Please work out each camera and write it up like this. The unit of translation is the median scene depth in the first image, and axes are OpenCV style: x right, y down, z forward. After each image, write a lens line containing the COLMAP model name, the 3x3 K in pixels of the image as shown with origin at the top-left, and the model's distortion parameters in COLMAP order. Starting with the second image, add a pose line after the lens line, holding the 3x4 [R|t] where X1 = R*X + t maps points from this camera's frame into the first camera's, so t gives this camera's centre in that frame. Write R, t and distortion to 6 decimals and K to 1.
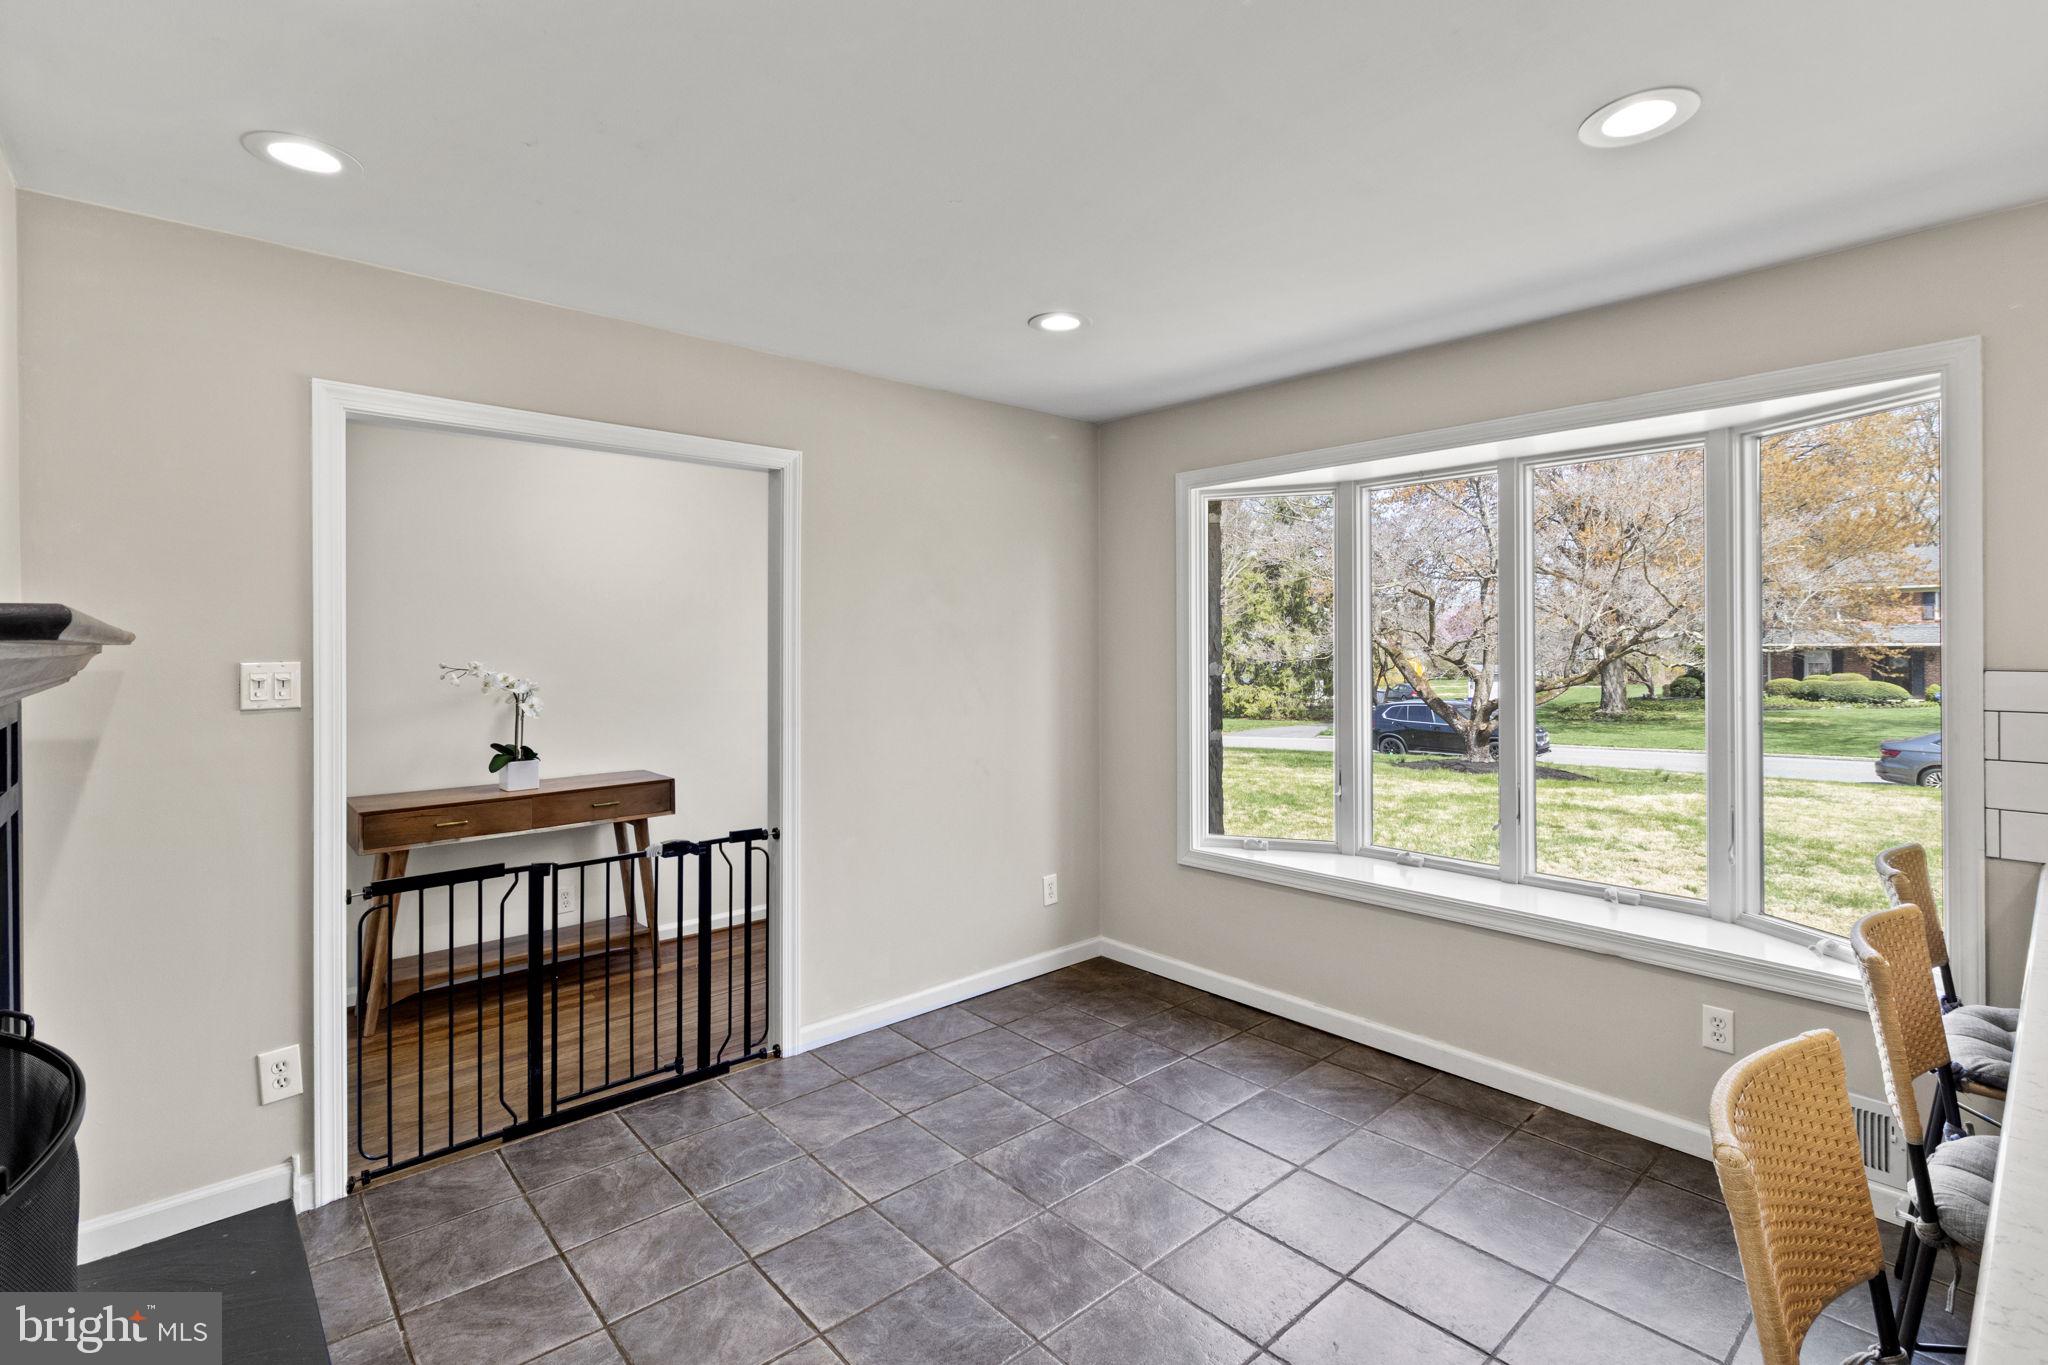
lens RADIAL K [[956.9, 0, 1029.7], [0, 956.9, 635.3], [0, 0, 1]] dist [0.001725, 0.000081]
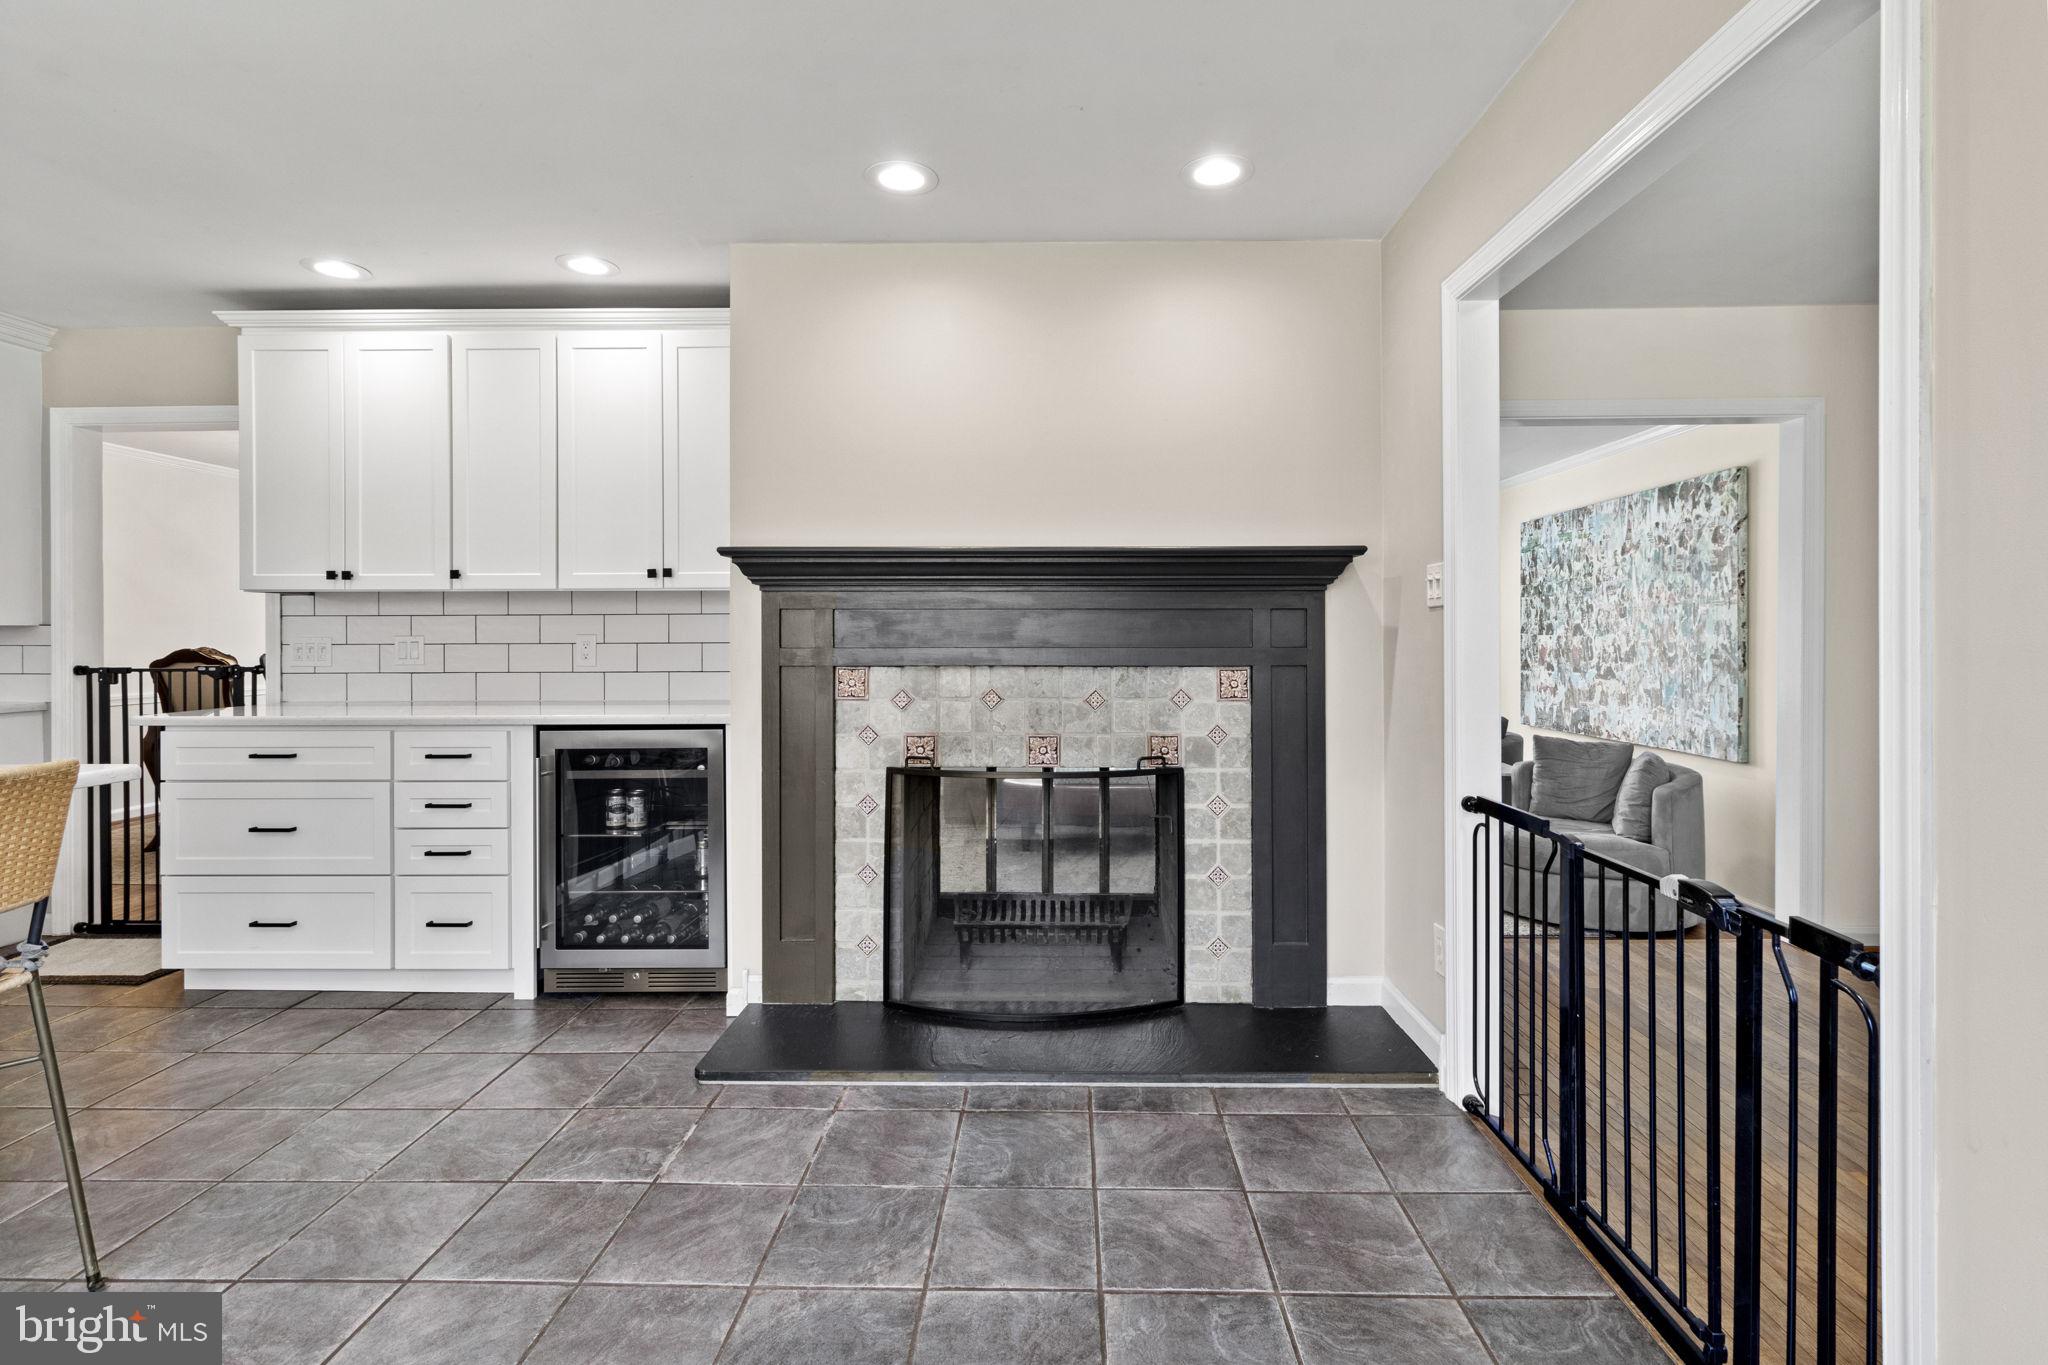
lens RADIAL K [[956.9, 0, 1029.7], [0, 956.9, 635.3], [0, 0, 1]] dist [0.001725, 0.000081]
pose [[-0.689454, 0.007259, -0.724293, 0.306880], [0.007325, 0.999969, 0.003050, 0.112429], [0.724293, -0.003203, -0.689485, 1.480418]]
